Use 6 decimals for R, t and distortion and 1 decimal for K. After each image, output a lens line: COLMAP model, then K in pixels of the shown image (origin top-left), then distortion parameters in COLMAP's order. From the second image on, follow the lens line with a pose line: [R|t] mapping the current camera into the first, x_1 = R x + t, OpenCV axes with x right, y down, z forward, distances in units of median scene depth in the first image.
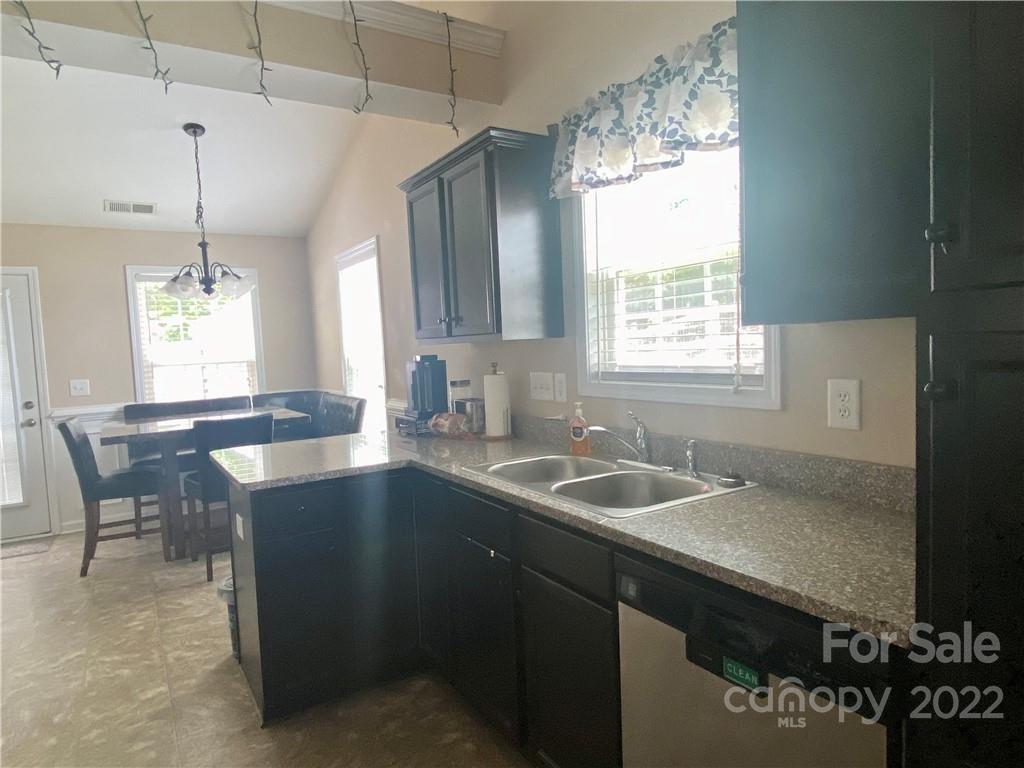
lens RADIAL K [[620.0, 0, 511.4], [0, 620.0, 387.6], [0, 0, 1]] dist [0.056743, -0.047869]
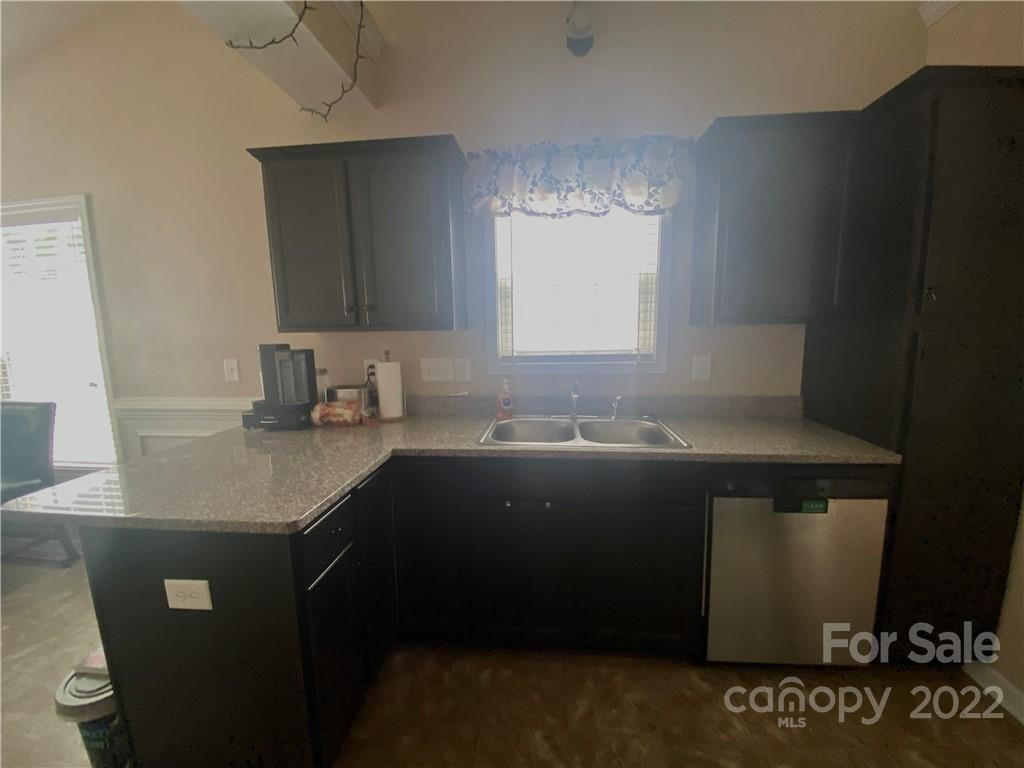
lens RADIAL K [[412.9, 0, 510.8], [0, 412.9, 389.0], [0, 0, 1]] dist [0.018512, -0.021542]
pose [[0.613550, -0.084625, 0.785108, -0.559736], [0.045864, 0.996382, 0.071556, -0.018479], [-0.788323, -0.007895, 0.615211, 0.450094]]
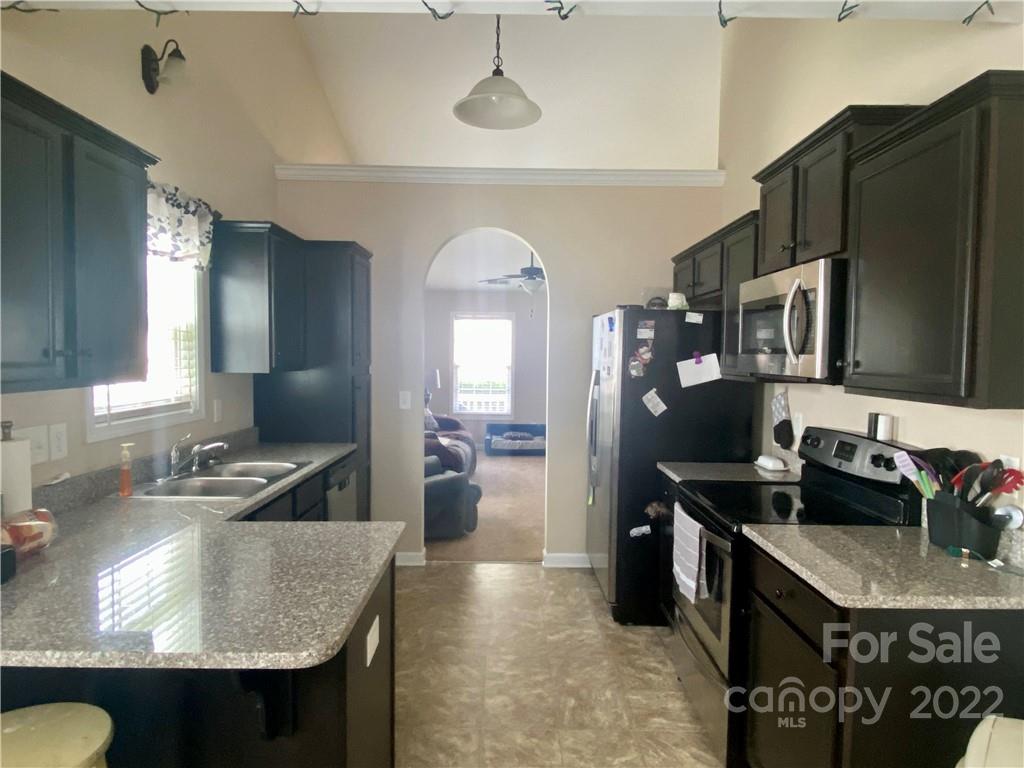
lens RADIAL K [[620.0, 0, 511.4], [0, 620.0, 387.6], [0, 0, 1]] dist [0.056743, -0.047869]
pose [[-0.850432, 0.005079, 0.526061, -0.953048], [0.059213, 0.994523, 0.086121, -0.117263], [-0.522743, 0.104390, -0.846075, 1.504771]]
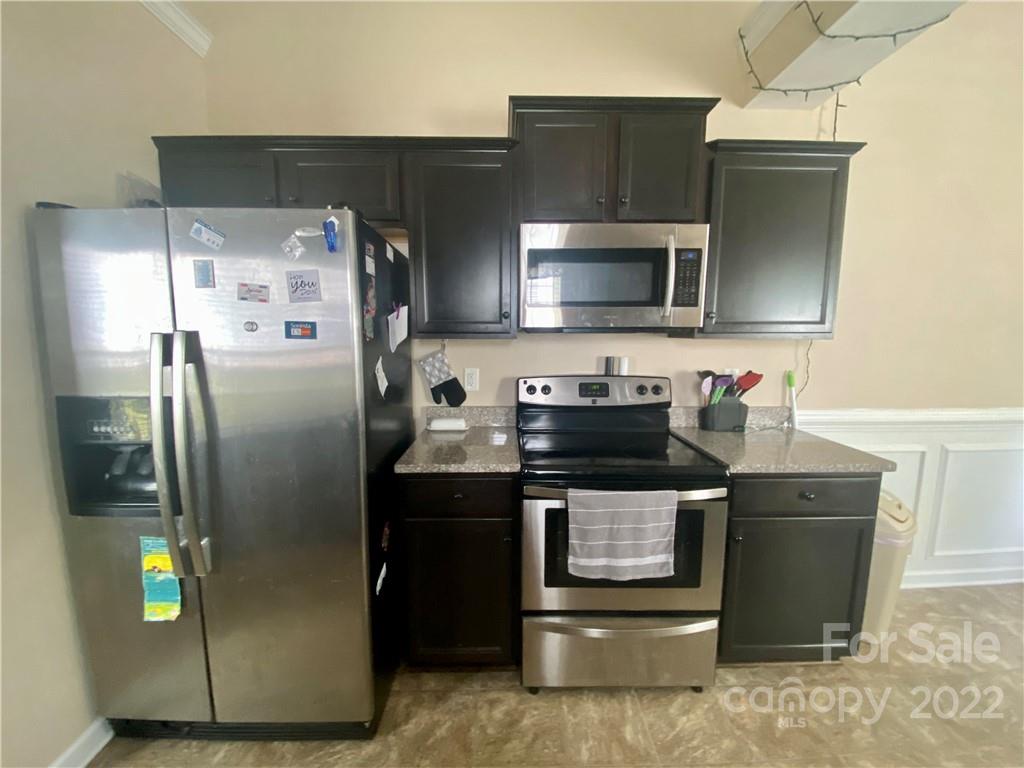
lens RADIAL K [[412.9, 0, 510.8], [0, 412.9, 389.0], [0, 0, 1]] dist [0.018512, -0.021542]
pose [[-0.514650, 0.151798, -0.843856, -0.083387], [-0.036850, 0.979377, 0.198651, -0.053112], [0.856608, 0.133332, -0.498443, 0.617892]]
